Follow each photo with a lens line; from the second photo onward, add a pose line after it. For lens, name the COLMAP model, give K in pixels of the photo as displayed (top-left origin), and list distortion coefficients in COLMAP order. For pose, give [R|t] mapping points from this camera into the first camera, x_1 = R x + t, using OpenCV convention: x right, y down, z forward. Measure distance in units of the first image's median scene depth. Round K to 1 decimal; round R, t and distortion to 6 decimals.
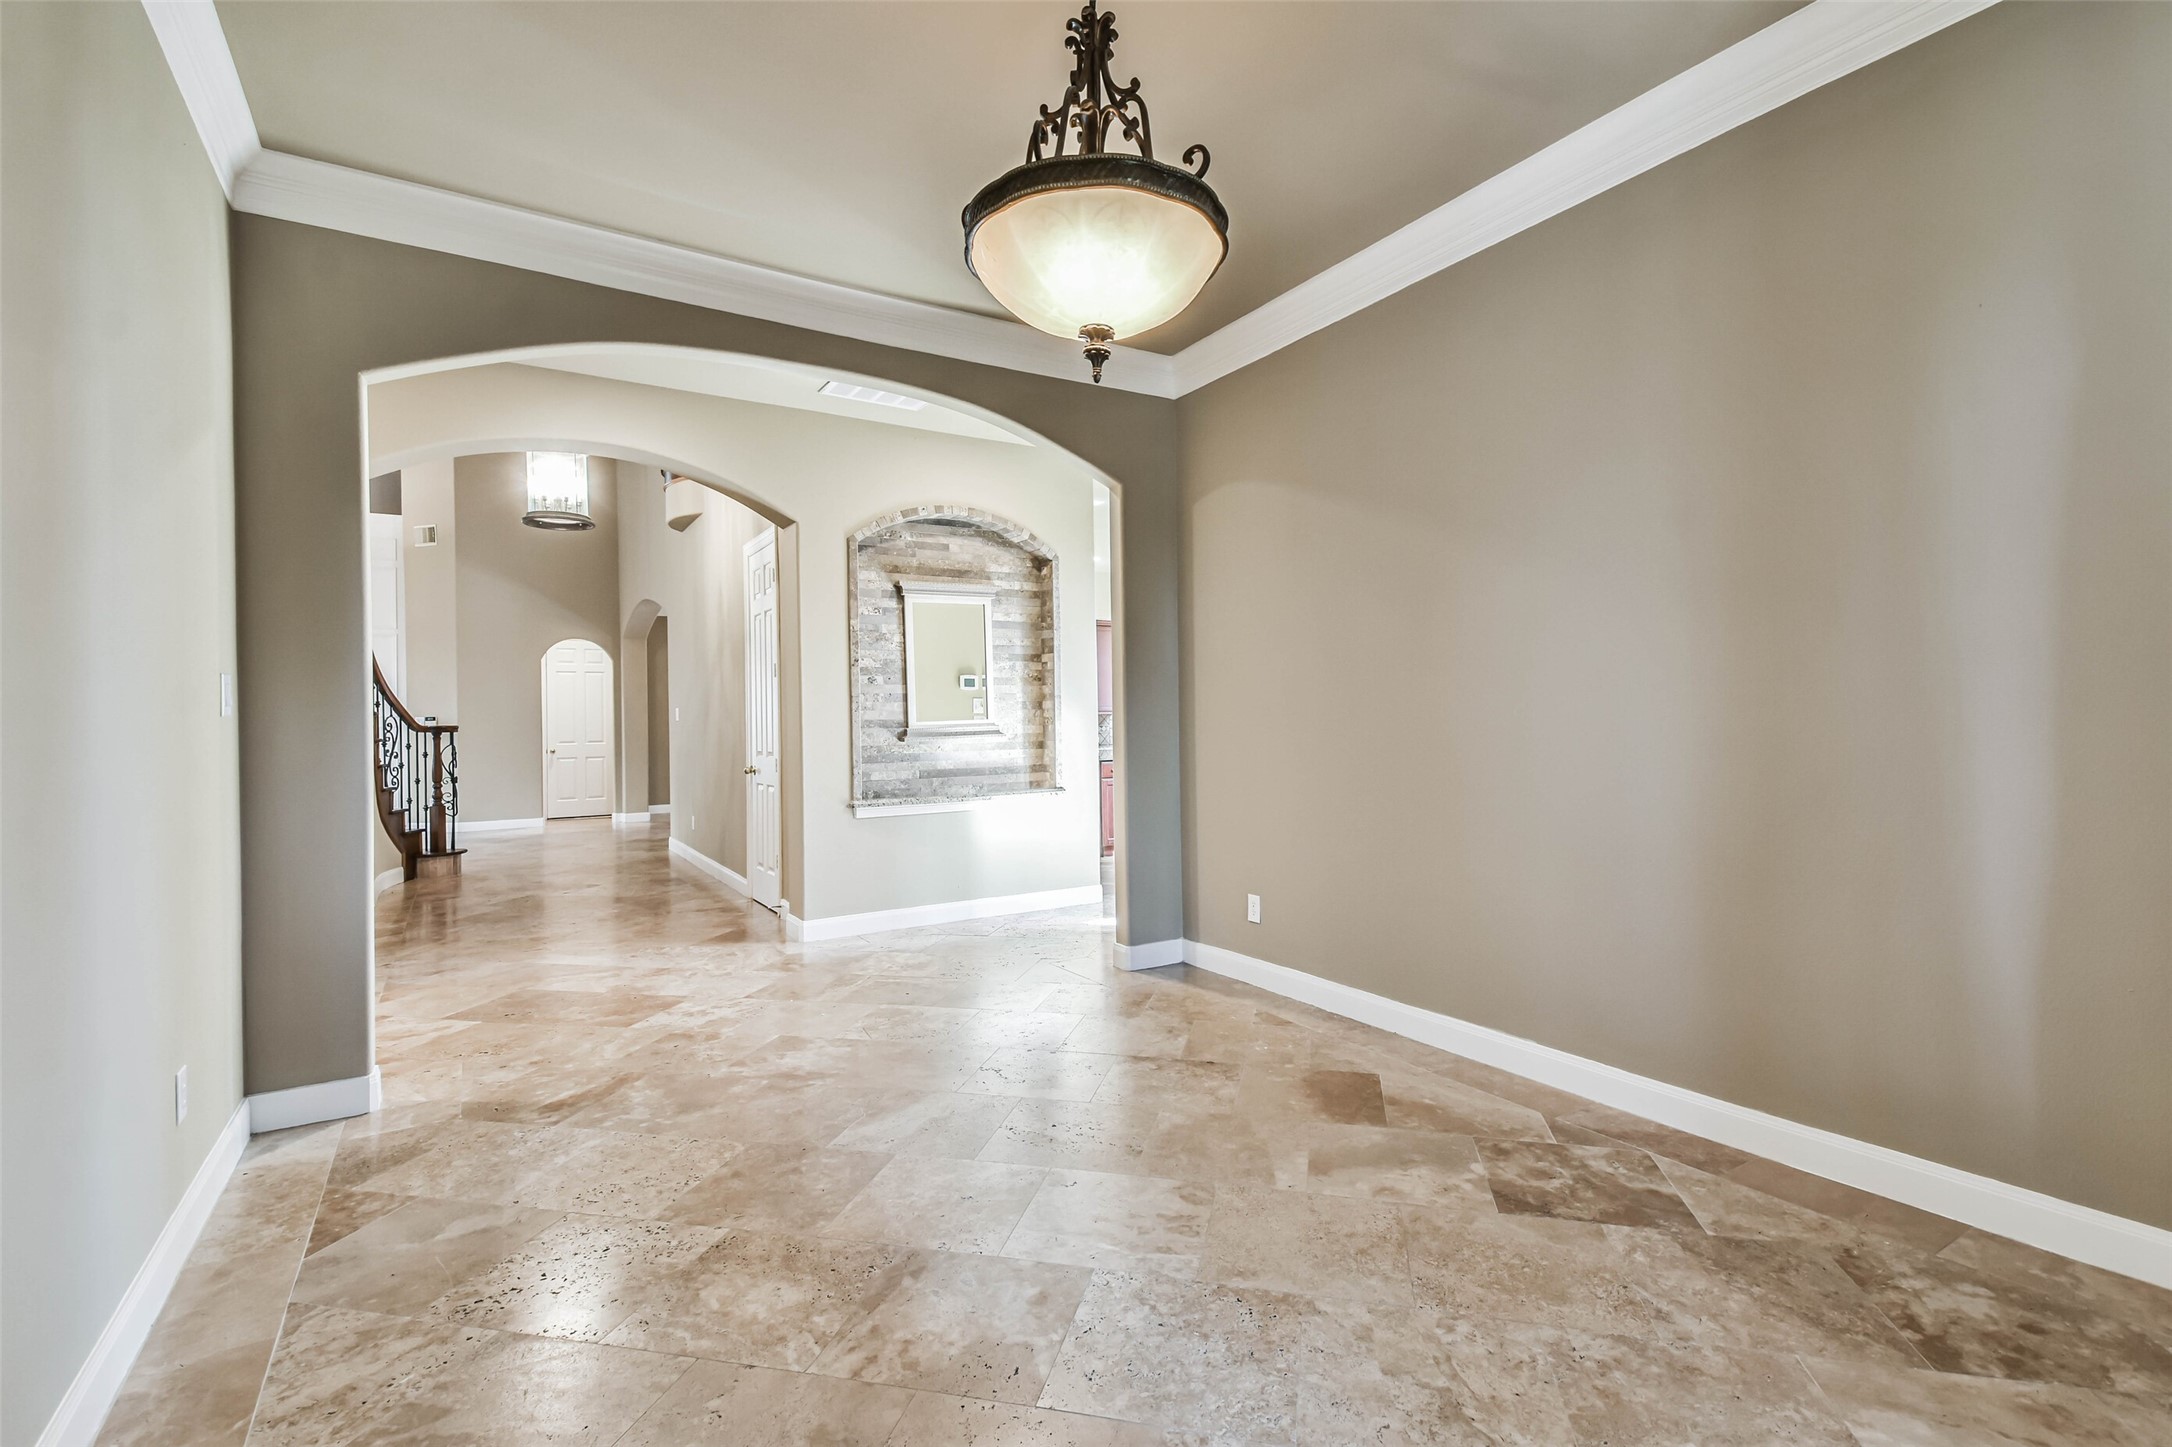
lens RADIAL K [[966.7, 0, 1089.9], [0, 966.7, 720.2], [0, 0, 1]] dist [0.045754, -0.021148]
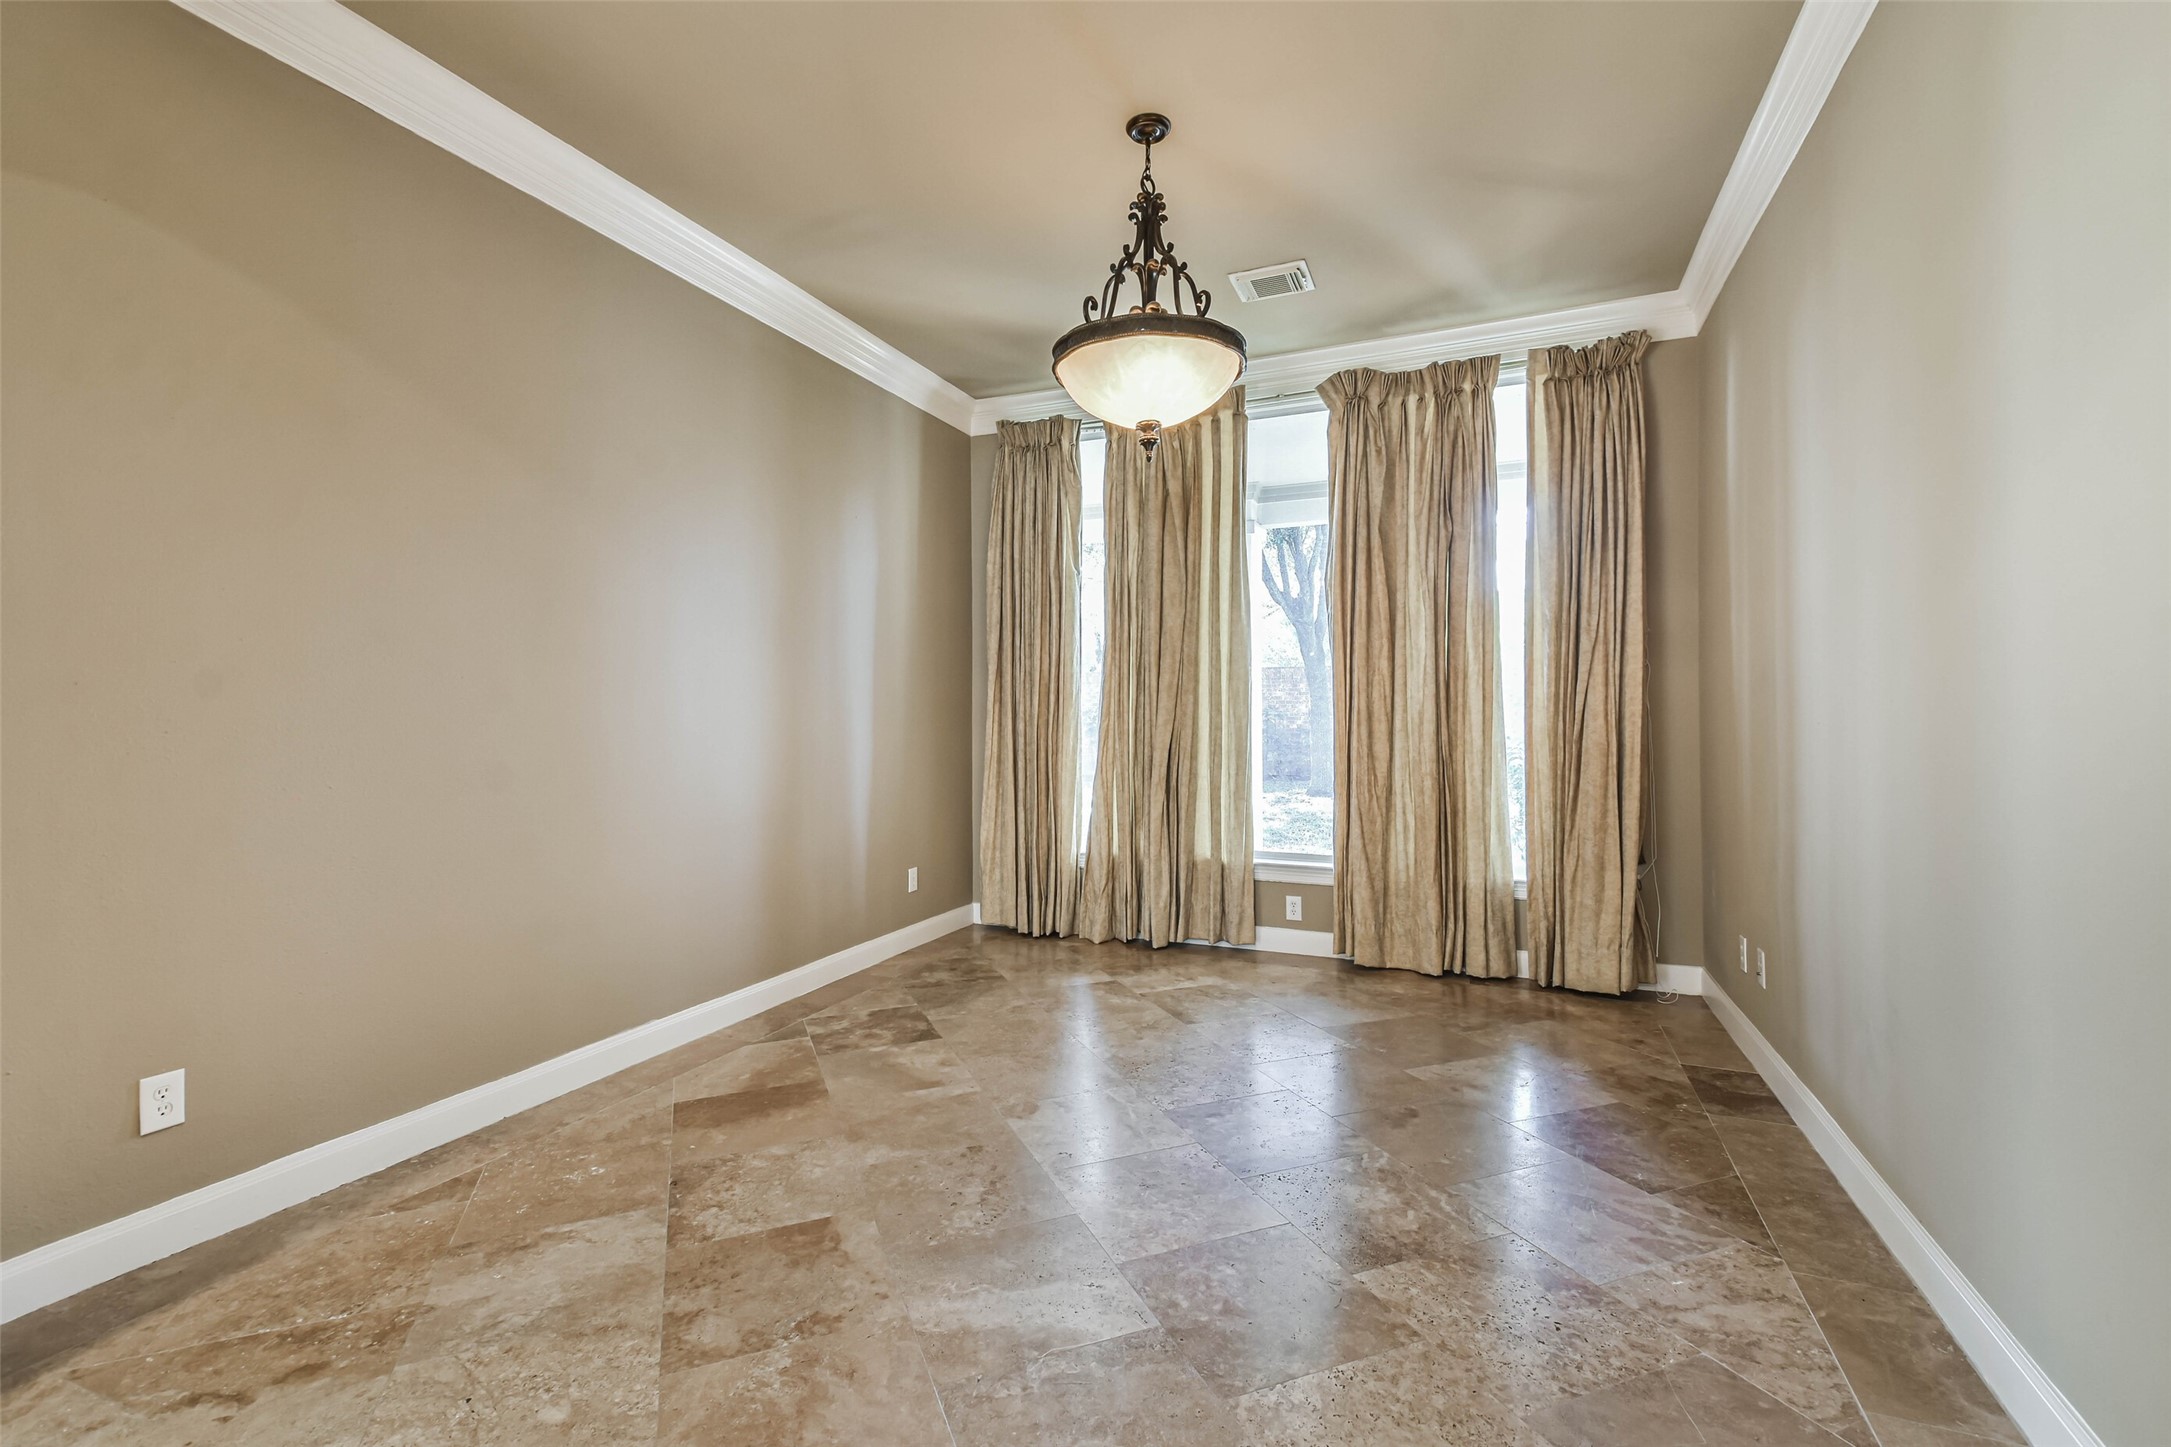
lens RADIAL K [[966.2, 0, 1089.4], [0, 966.2, 720.2], [0, 0, 1]] dist [0.045754, -0.021148]
pose [[-0.574930, 0.013389, 0.818093, -0.900396], [0.016356, 0.999854, -0.004868, 0.021534], [-0.818039, 0.010582, -0.575065, 1.594549]]
